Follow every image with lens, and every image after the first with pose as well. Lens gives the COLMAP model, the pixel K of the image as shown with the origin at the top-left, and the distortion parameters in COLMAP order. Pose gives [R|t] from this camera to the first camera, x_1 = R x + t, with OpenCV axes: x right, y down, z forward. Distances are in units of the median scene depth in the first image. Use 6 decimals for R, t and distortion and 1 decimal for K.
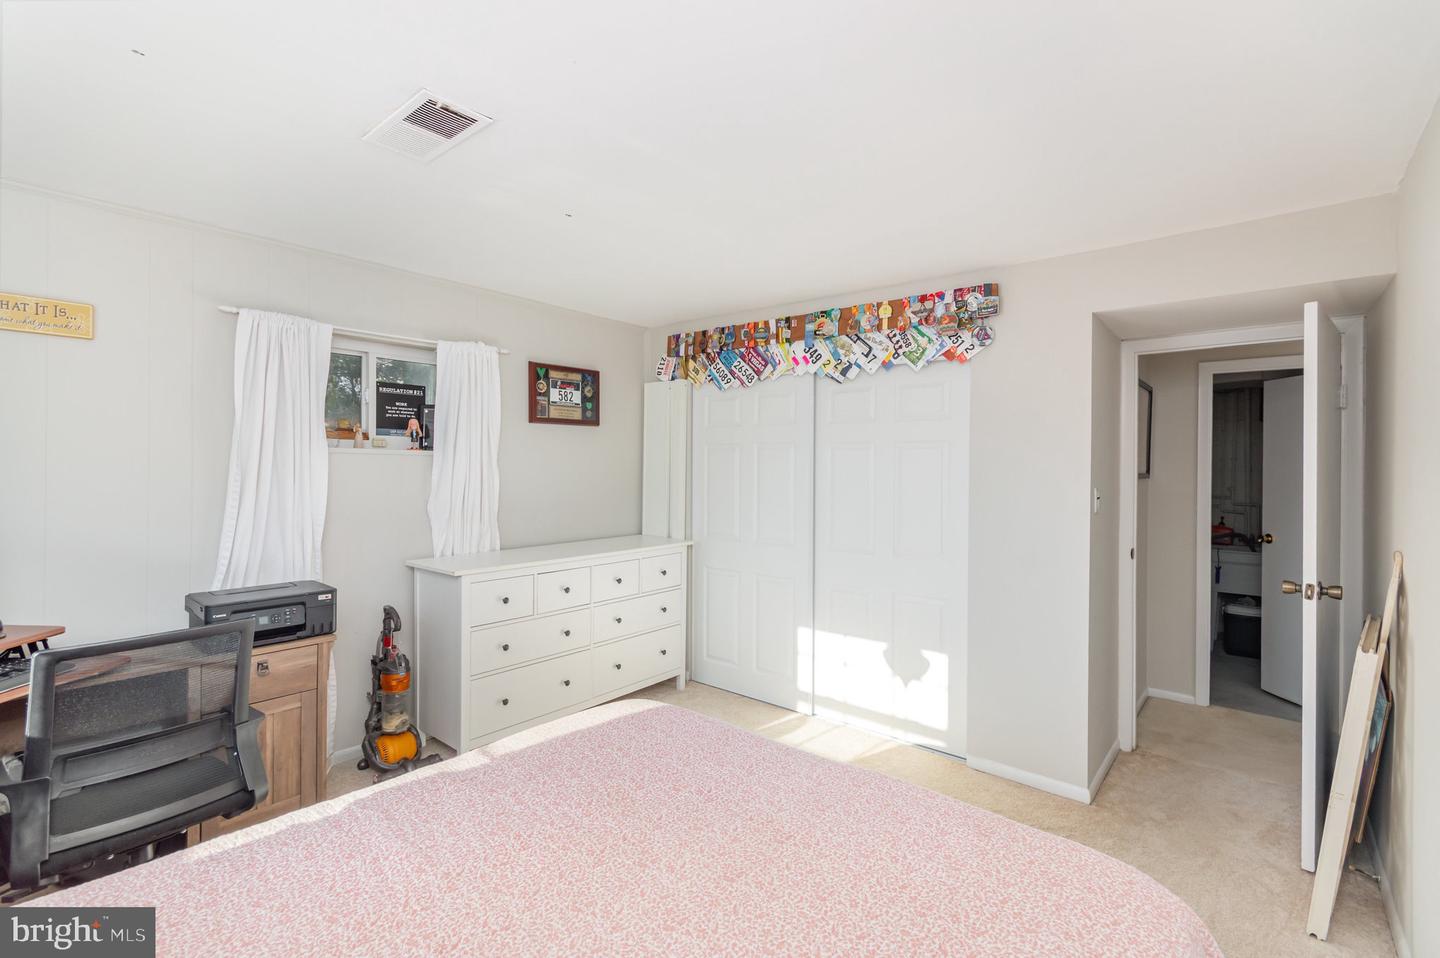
lens RADIAL K [[642.7, 0, 719.6], [0, 642.7, 467.3], [0, 0, 1]] dist [0.002768, -0.000160]
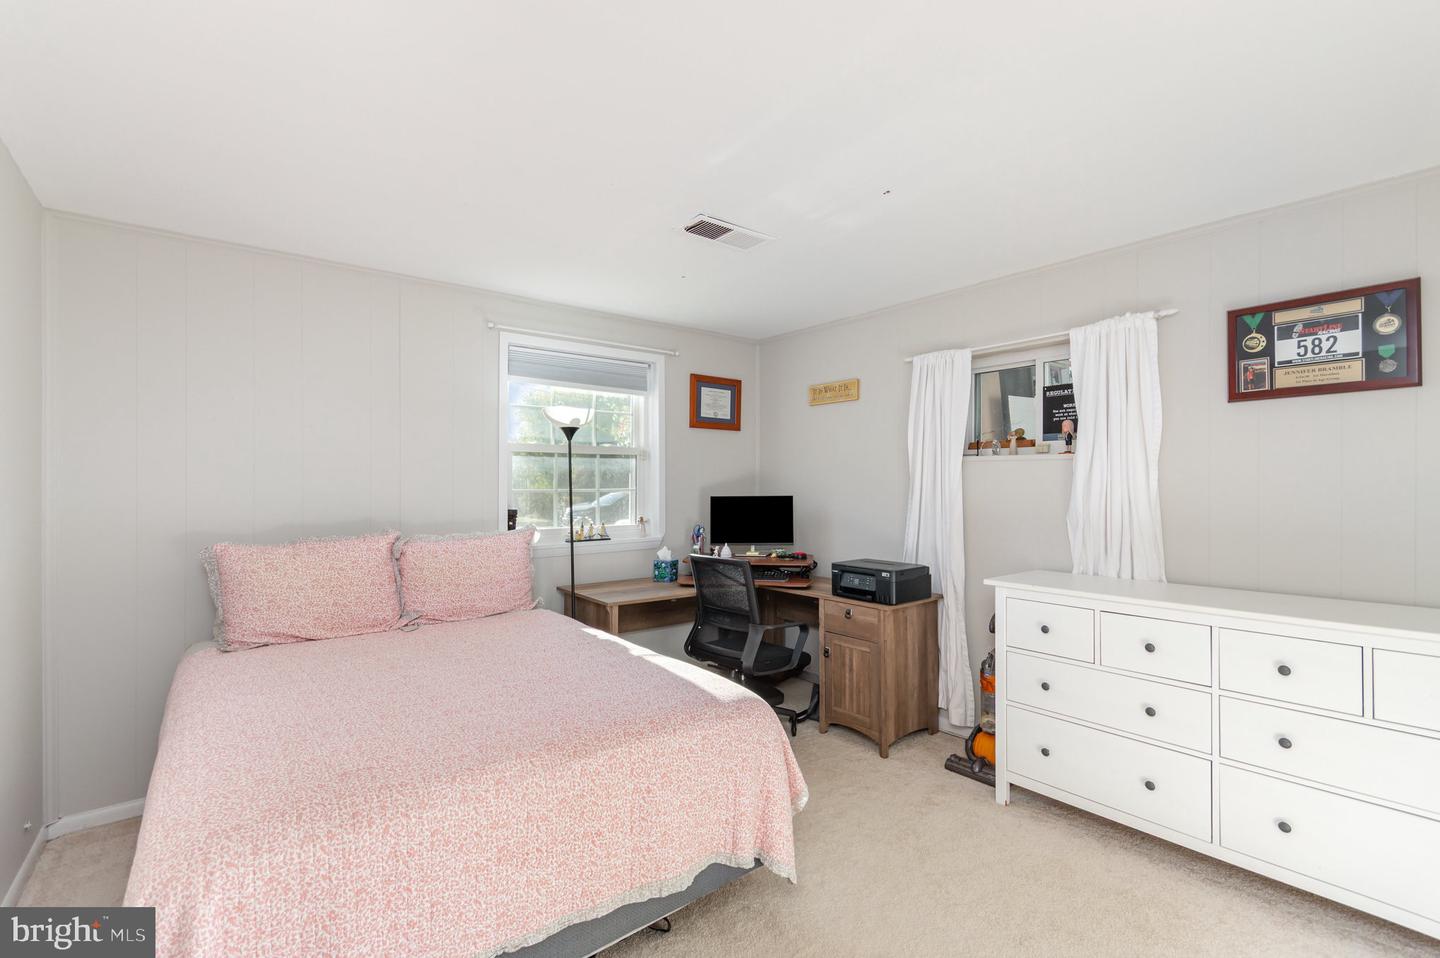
lens RADIAL K [[601.5, 0, 720.0], [0, 601.5, 479.0], [0, 0, 1]] dist [0.017613, 0.000075]
pose [[-0.147422, -0.011736, -0.989004, 0.409832], [0.000515, 0.999929, -0.011942, 0.017493], [0.989074, -0.002270, -0.147406, 0.568532]]
